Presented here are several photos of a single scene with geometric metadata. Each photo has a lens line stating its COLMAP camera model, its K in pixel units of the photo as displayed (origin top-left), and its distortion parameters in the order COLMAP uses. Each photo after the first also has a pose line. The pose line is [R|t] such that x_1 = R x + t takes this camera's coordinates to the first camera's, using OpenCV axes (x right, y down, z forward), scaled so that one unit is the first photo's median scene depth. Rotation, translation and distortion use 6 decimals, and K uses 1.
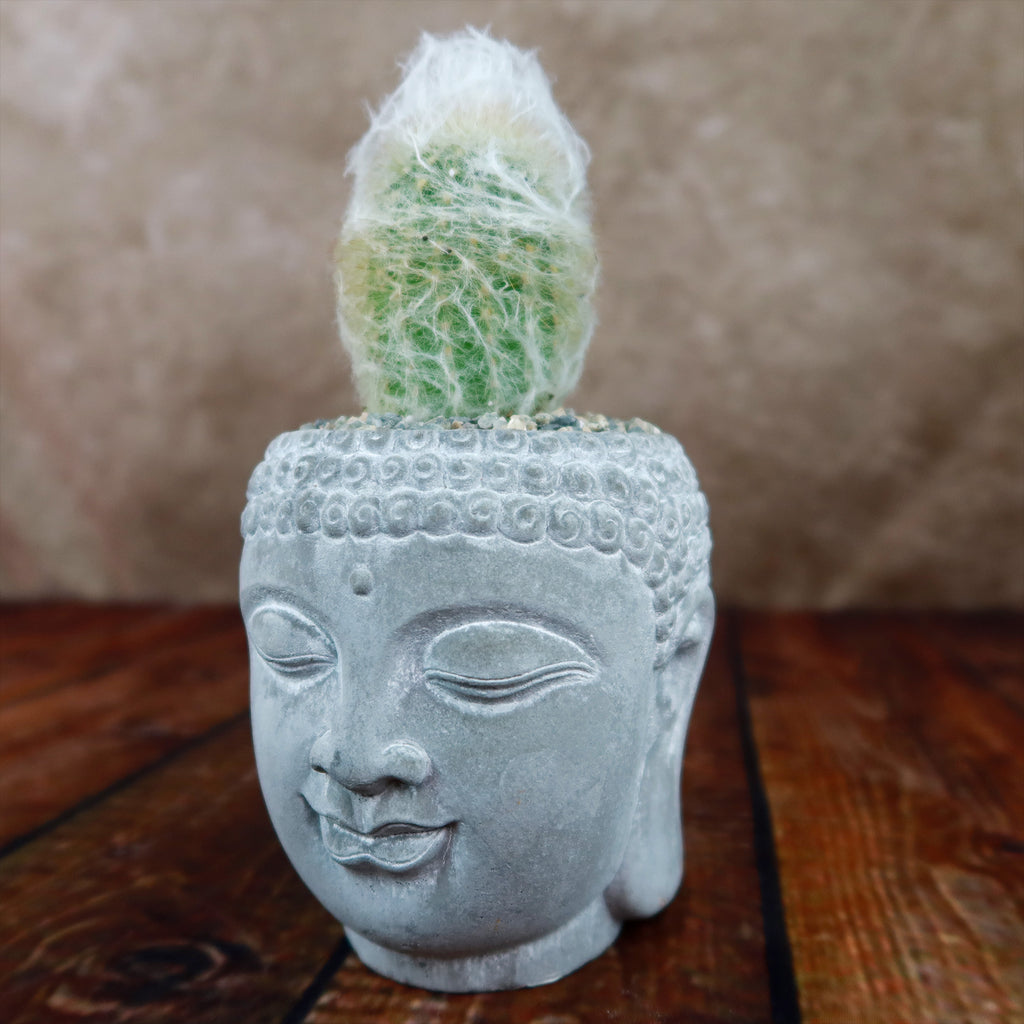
lens RADIAL K [[1033.9, 0, 502.0], [0, 1033.9, 508.6], [0, 0, 1]] dist [-0.008932, 0.000000]
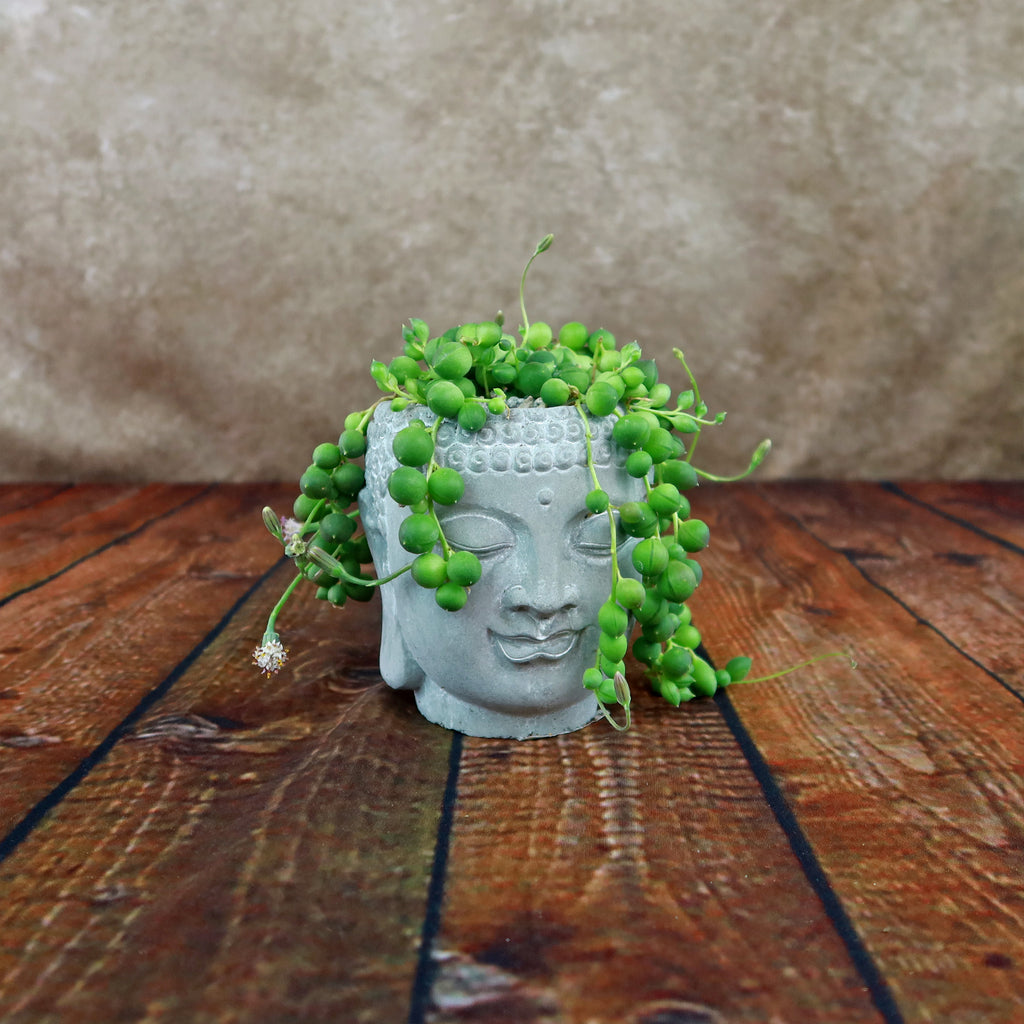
lens RADIAL K [[1312.8, 0, 533.4], [0, 1312.8, 488.4], [0, 0, 1]] dist [0.036683, 0.000000]
pose [[0.973340, -0.012691, 0.229018, -0.428280], [-0.007803, 0.996058, 0.088358, -0.063978], [-0.229236, -0.087789, 0.969404, -0.928240]]
